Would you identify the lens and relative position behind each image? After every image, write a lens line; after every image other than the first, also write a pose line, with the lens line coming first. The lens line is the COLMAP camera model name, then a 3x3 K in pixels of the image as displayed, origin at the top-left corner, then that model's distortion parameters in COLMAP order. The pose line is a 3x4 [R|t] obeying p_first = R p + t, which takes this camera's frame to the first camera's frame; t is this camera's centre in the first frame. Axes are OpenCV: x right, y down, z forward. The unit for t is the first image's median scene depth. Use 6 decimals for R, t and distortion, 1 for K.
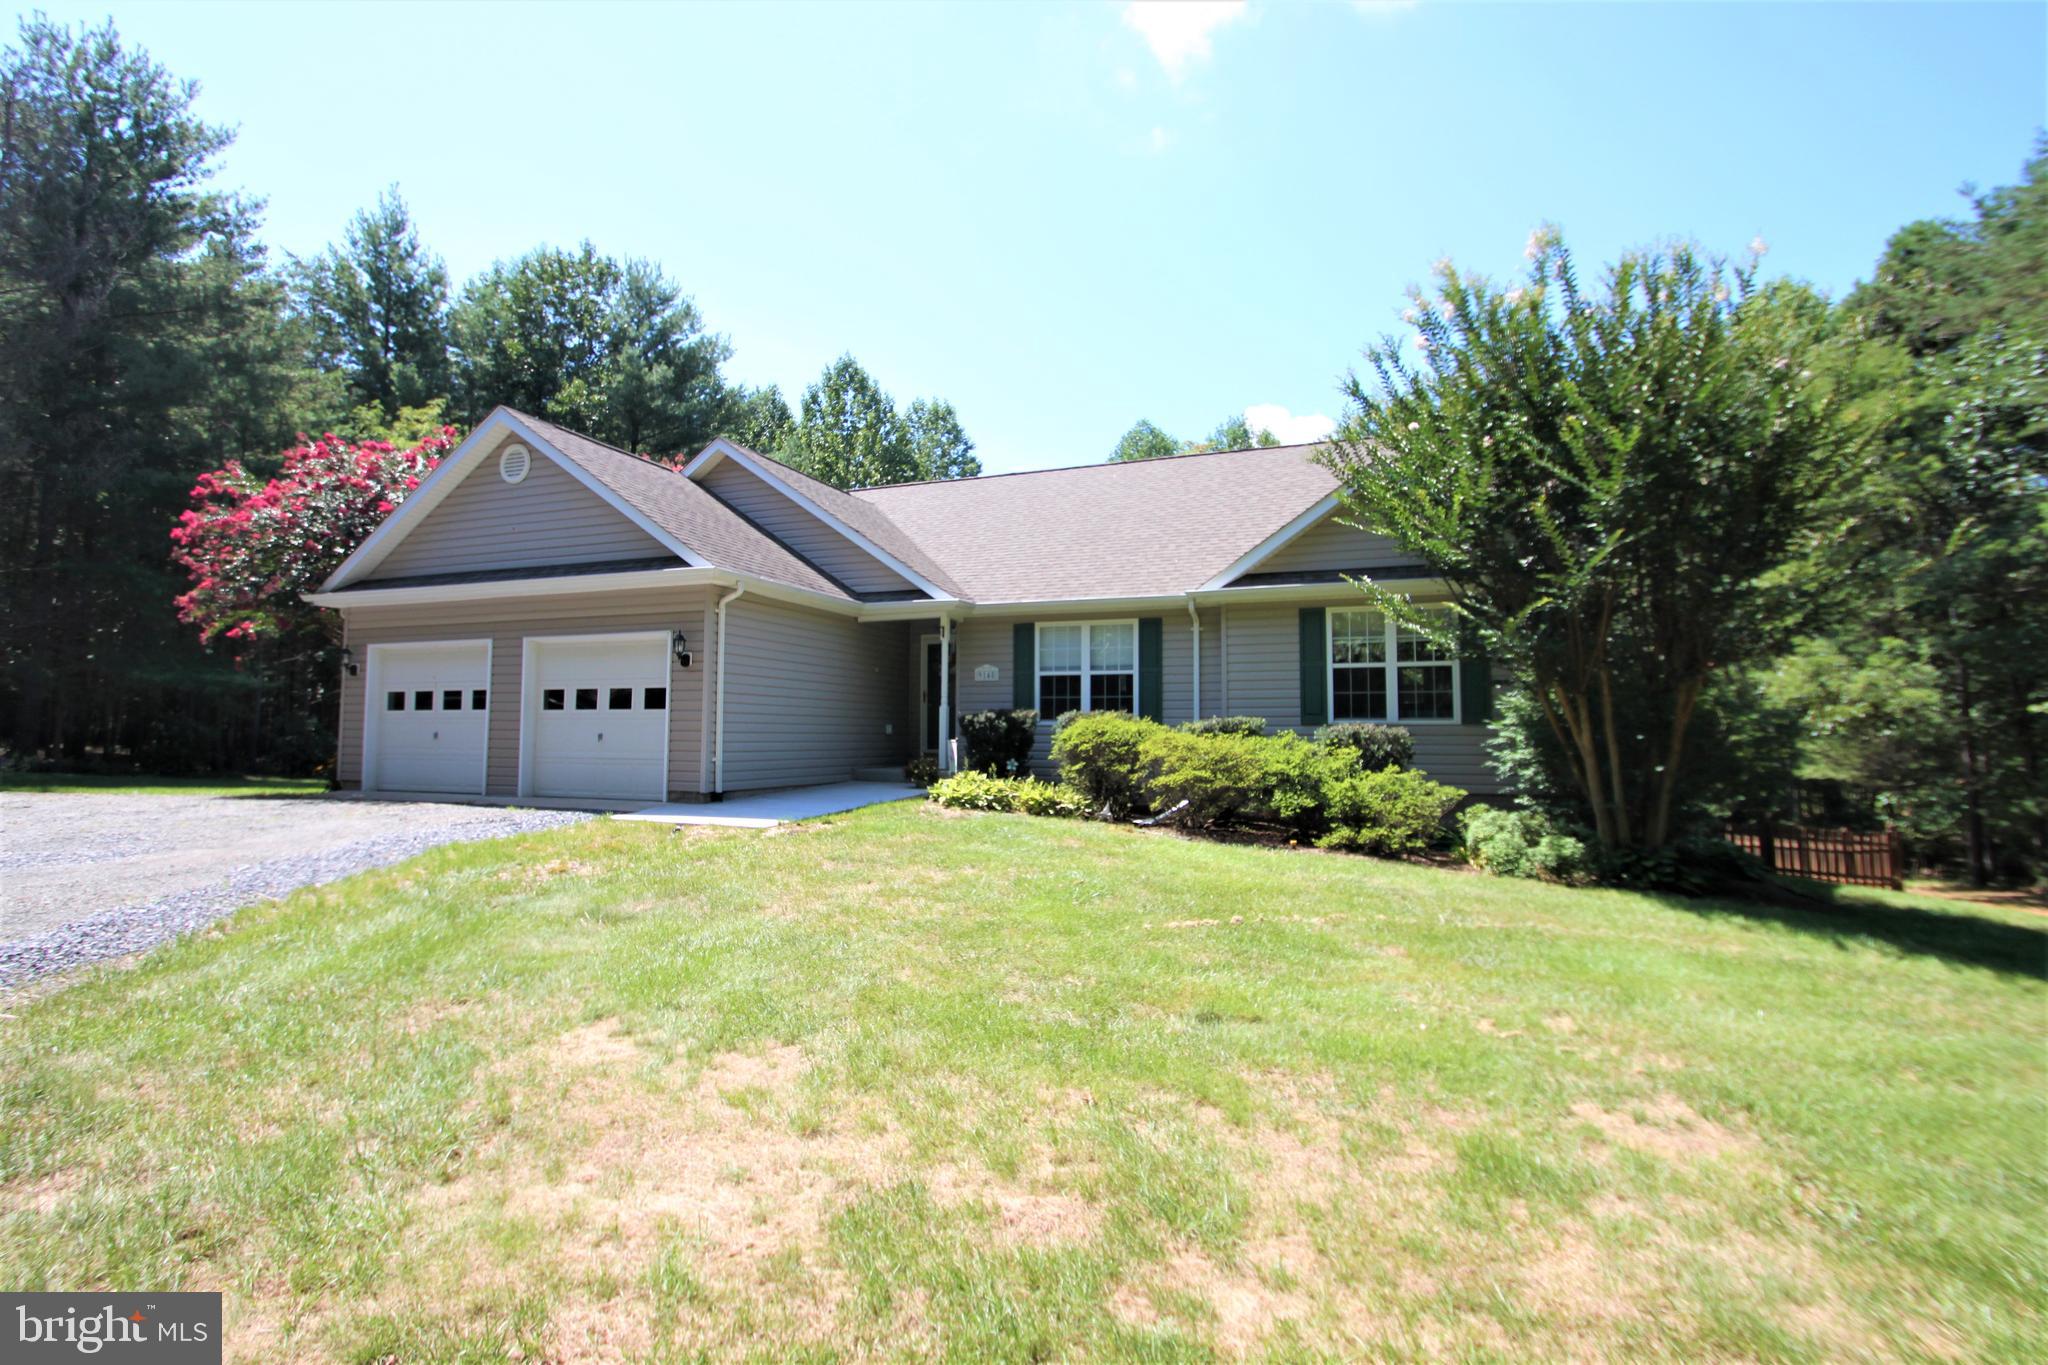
lens RADIAL K [[953.7, 0, 1030.8], [0, 953.7, 684.3], [0, 0, 1]] dist [0.001753, -0.010747]
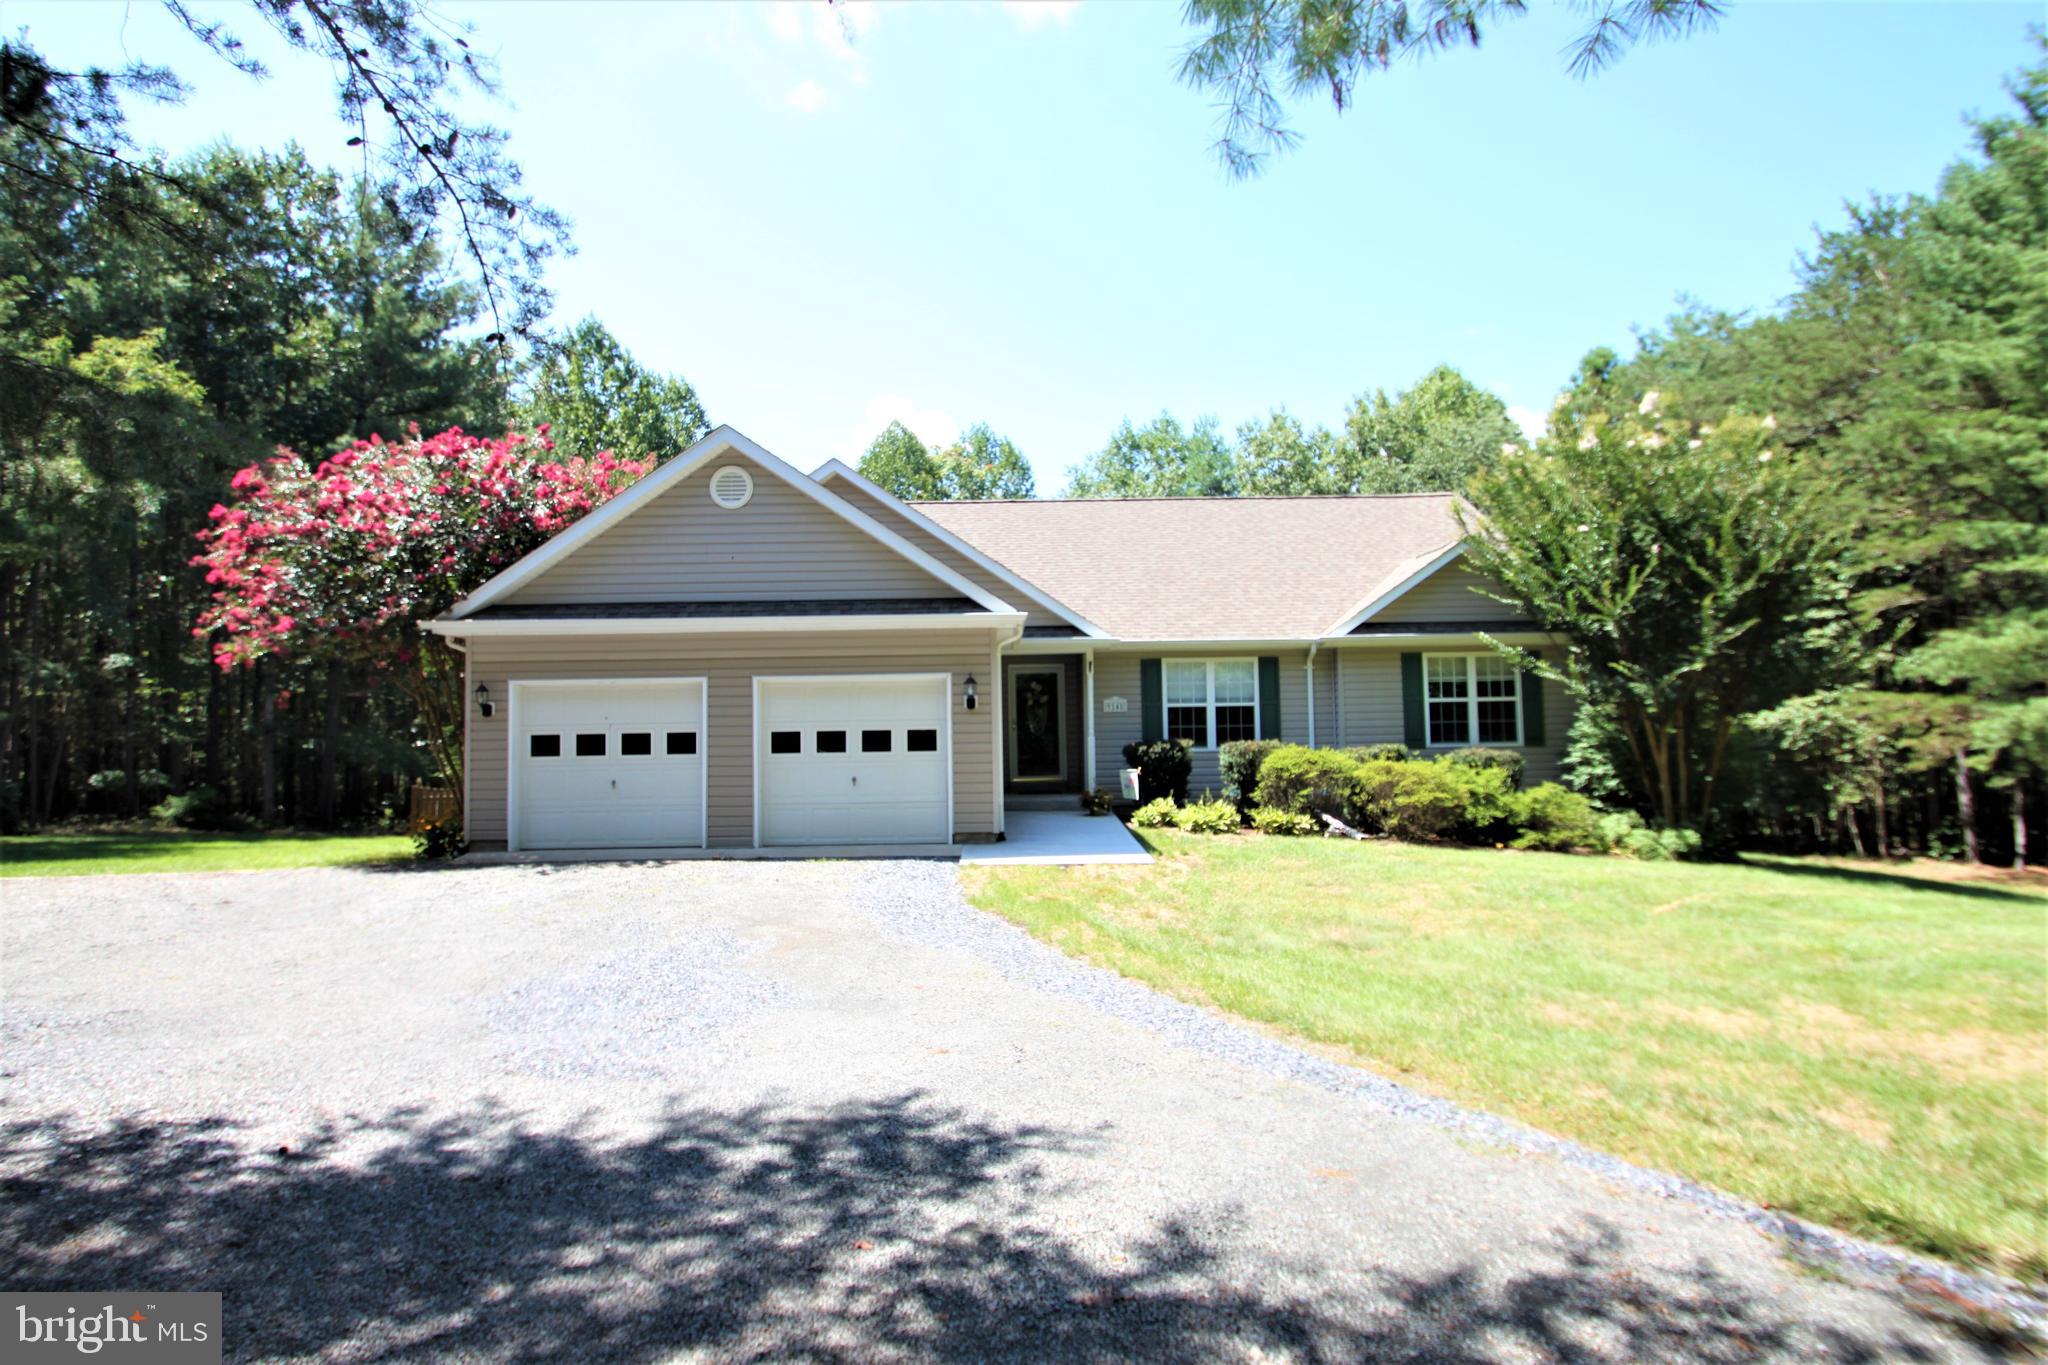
lens RADIAL K [[1016.9, 0, 1023.8], [0, 1016.9, 671.6], [0, 0, 1]] dist [-0.000319, 0.000277]
pose [[0.924357, 0.003277, 0.381515, -0.646608], [0.000378, 0.999955, -0.009506, -0.042682], [-0.381529, 0.008931, 0.924314, -0.014857]]
